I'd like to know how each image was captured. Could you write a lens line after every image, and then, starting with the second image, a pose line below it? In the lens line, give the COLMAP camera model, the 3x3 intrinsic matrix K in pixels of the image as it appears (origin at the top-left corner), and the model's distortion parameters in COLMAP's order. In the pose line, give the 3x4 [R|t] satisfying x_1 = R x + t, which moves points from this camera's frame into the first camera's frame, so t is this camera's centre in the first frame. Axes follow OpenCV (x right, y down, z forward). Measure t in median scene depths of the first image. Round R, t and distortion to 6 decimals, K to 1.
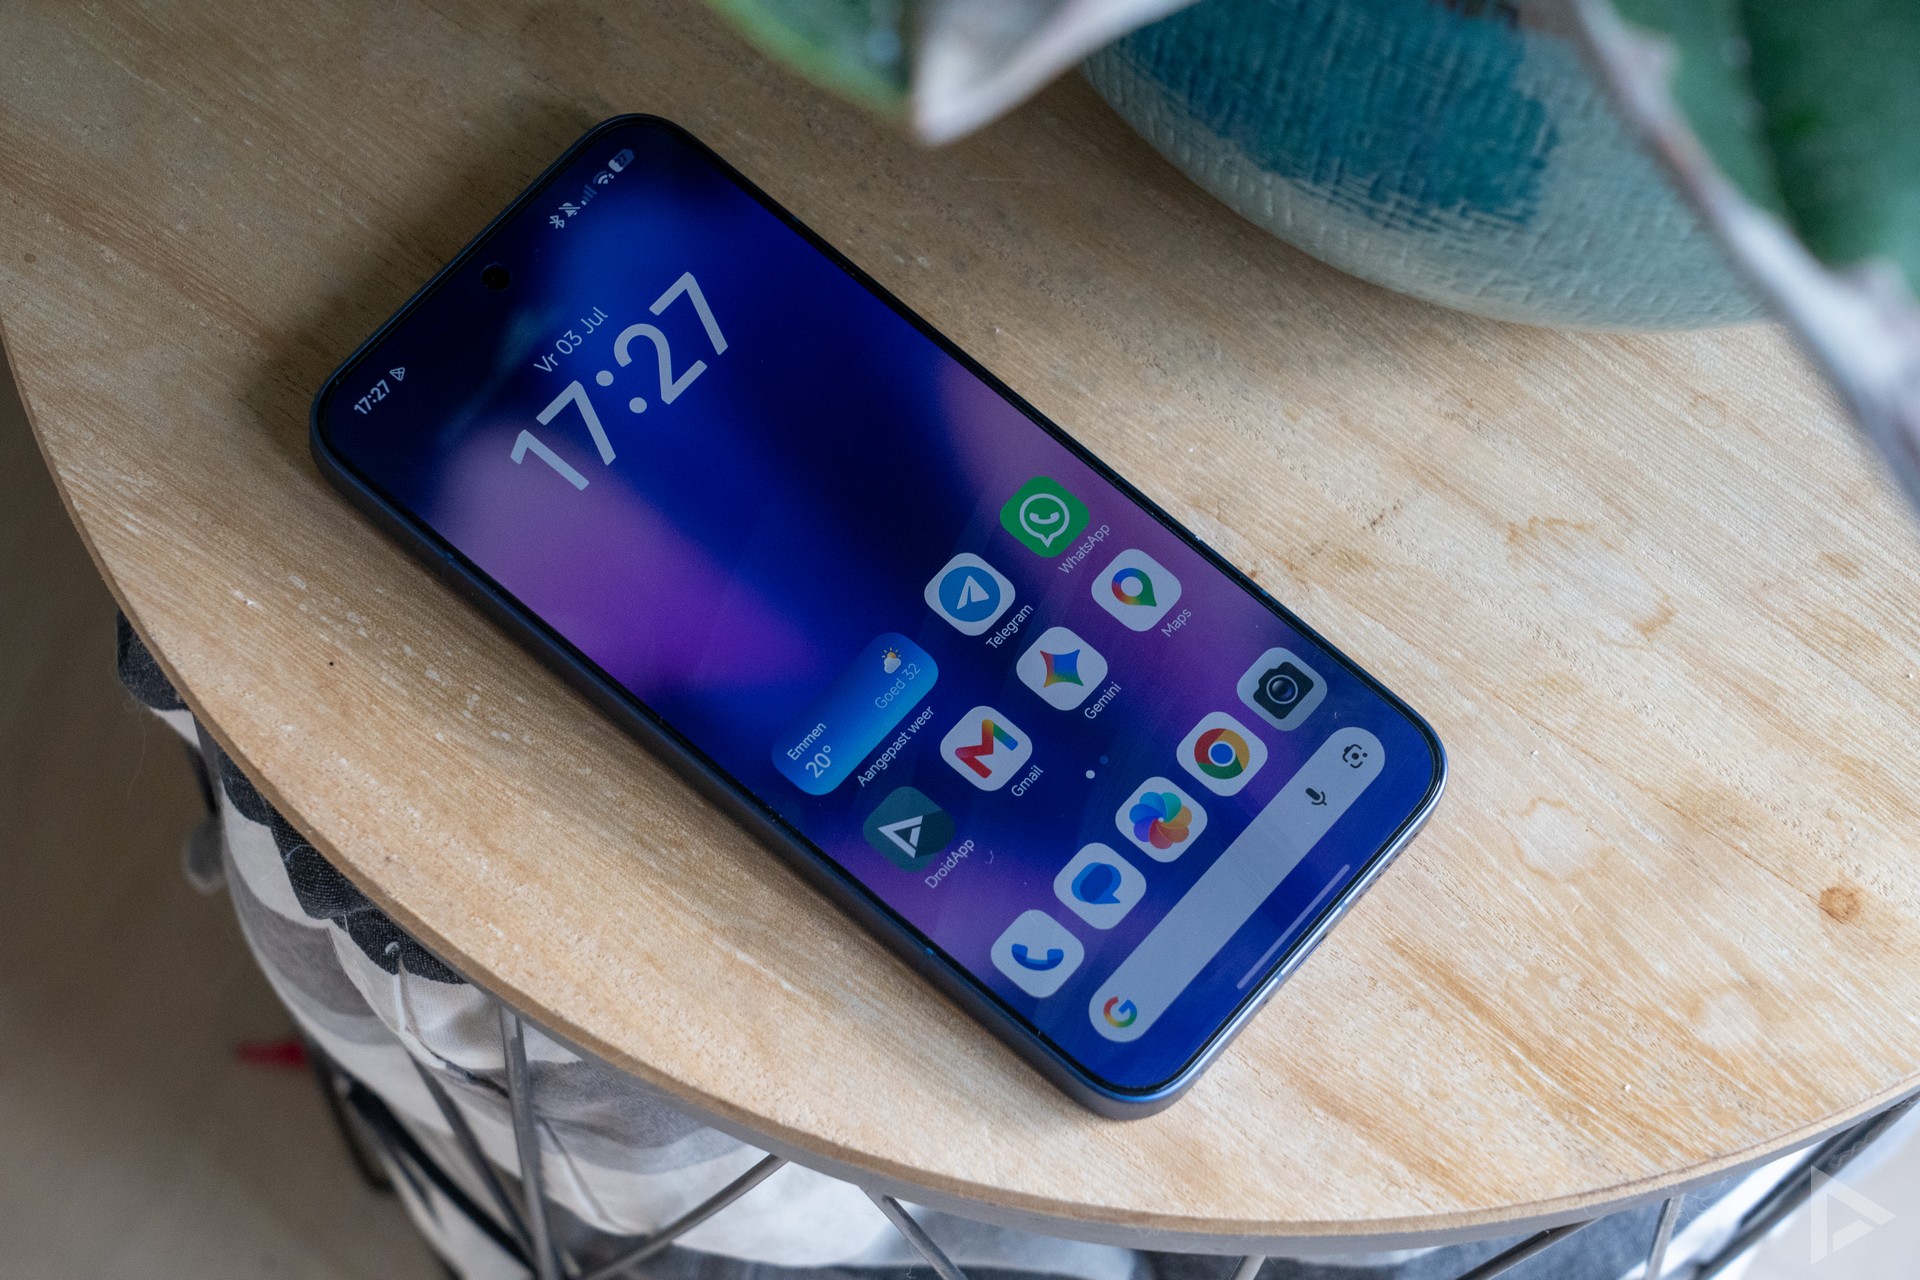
lens RADIAL K [[5786.0, 0, 965.9], [0, 5786.0, 657.8], [0, 0, 1]] dist [0.075158, 0.000000]
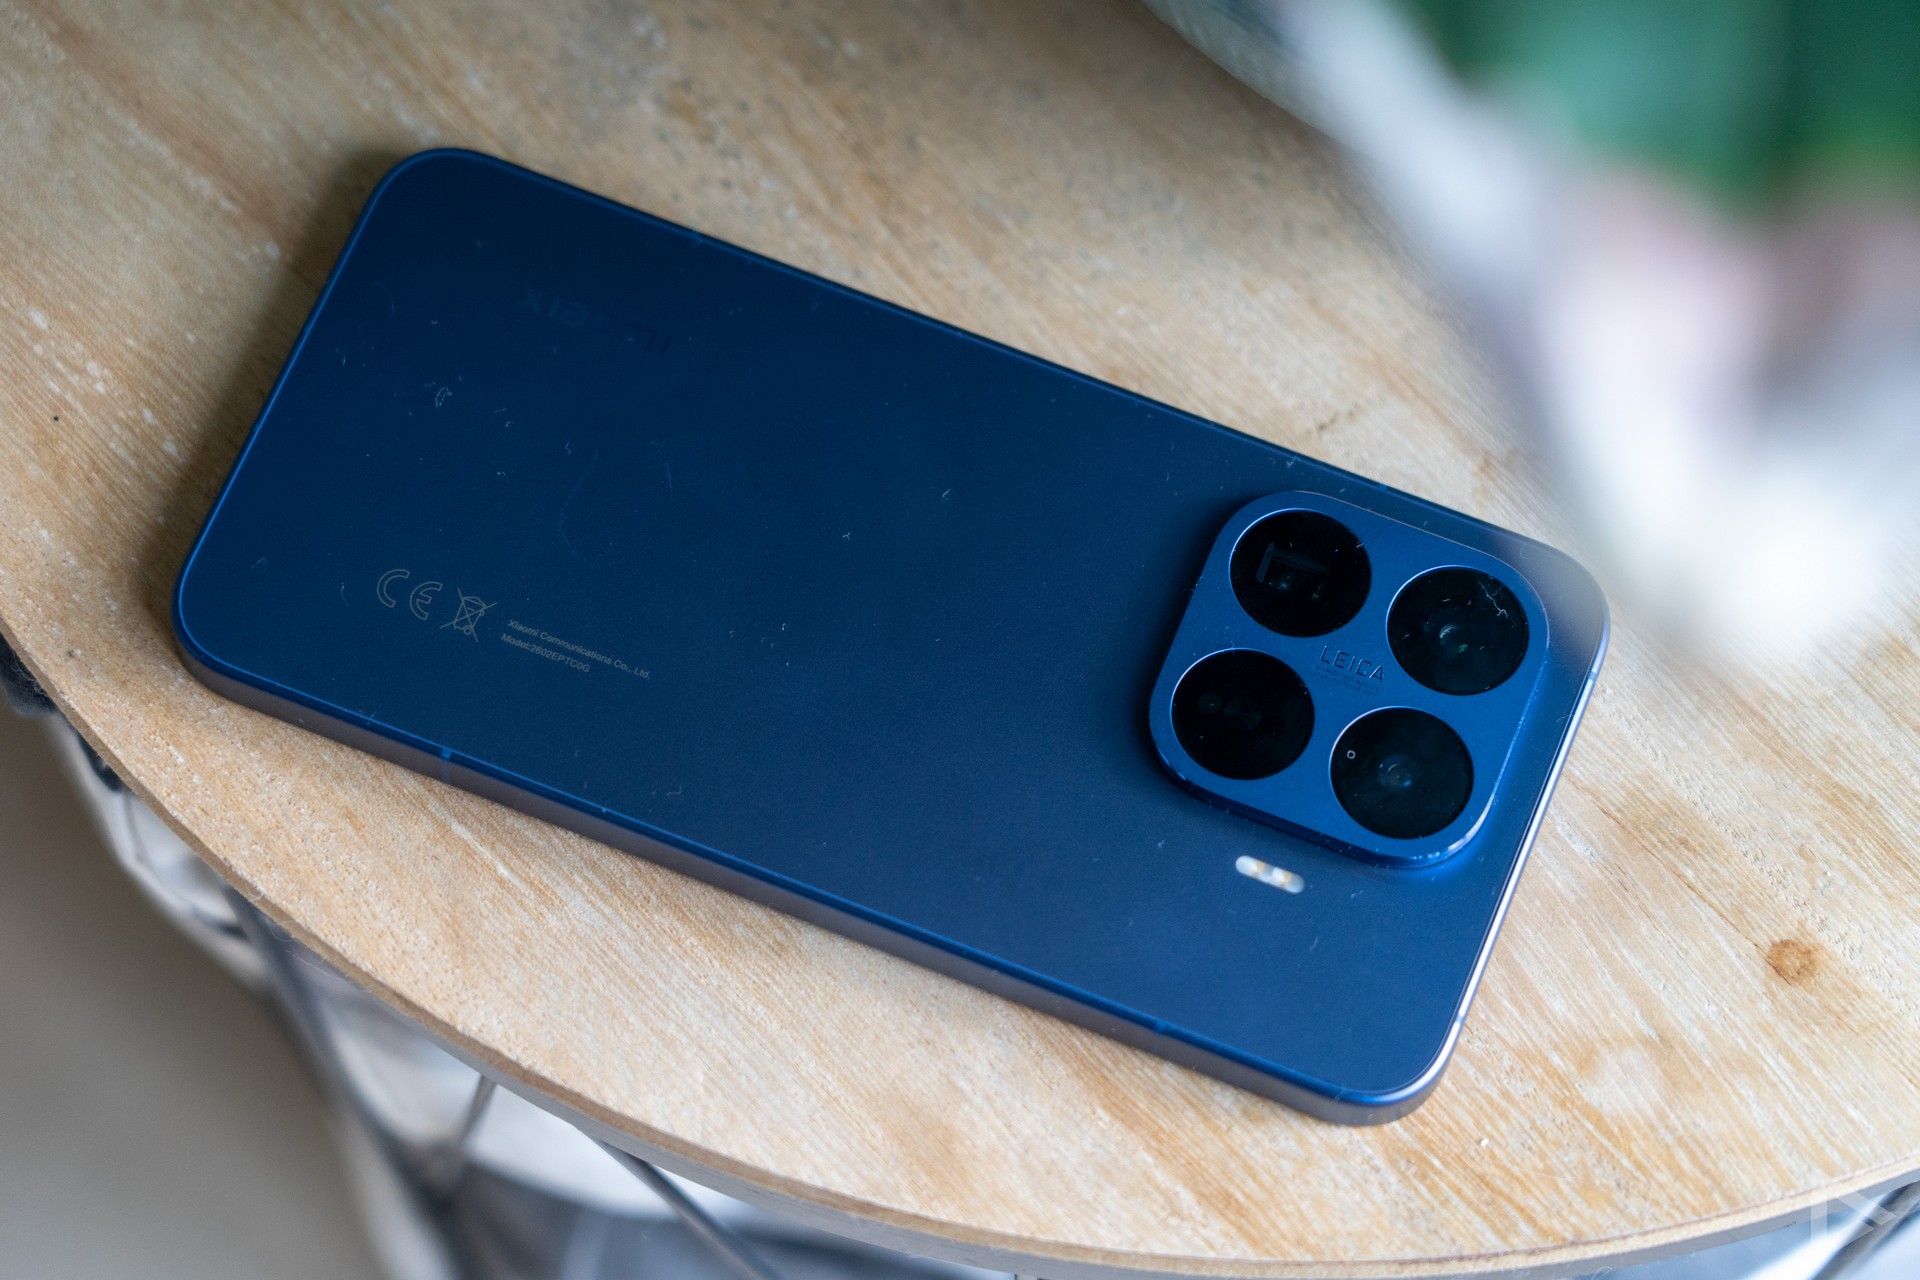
lens RADIAL K [[5786.0, 0, 959.3], [0, 5786.0, 644.5], [0, 0, 1]] dist [0.075158, 0.000000]
pose [[0.981504, 0.141668, -0.128761, 0.135861], [-0.140064, 0.989909, 0.021478, -0.003042], [0.130504, -0.003046, 0.991443, 0.173617]]
